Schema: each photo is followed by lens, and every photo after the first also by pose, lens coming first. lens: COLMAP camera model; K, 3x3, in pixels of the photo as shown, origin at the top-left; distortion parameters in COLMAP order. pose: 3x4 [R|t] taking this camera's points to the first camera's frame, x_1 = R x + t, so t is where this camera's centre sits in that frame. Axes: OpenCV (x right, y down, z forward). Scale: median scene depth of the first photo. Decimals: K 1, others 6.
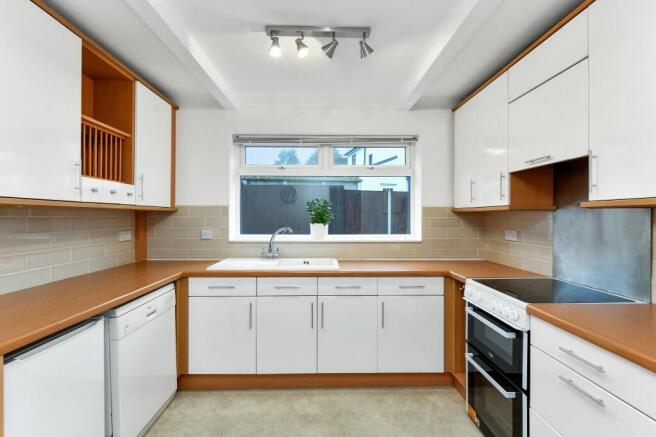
lens RADIAL K [[301.1, 0, 328.0], [0, 301.1, 218.5], [0, 0, 1]] dist [0.003092, -0.000050]
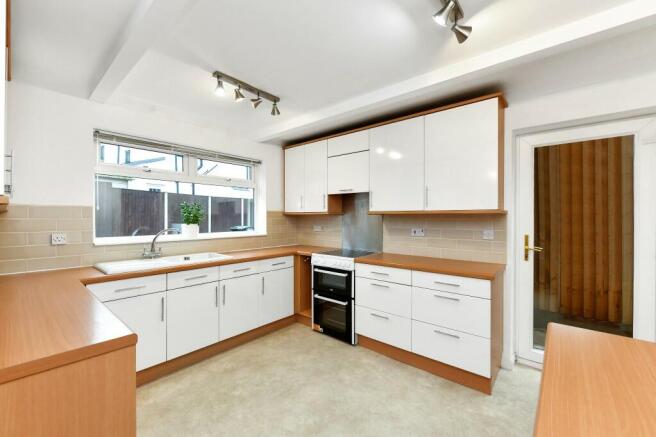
lens RADIAL K [[268.4, 0, 328.0], [0, 268.4, 218.5], [0, 0, 1]] dist [-0.000593, -0.000117]
pose [[0.658919, -0.003322, 0.752207, -0.579166], [0.003777, 0.999992, 0.001107, -0.004363], [-0.752205, 0.002111, 0.658926, -0.089625]]
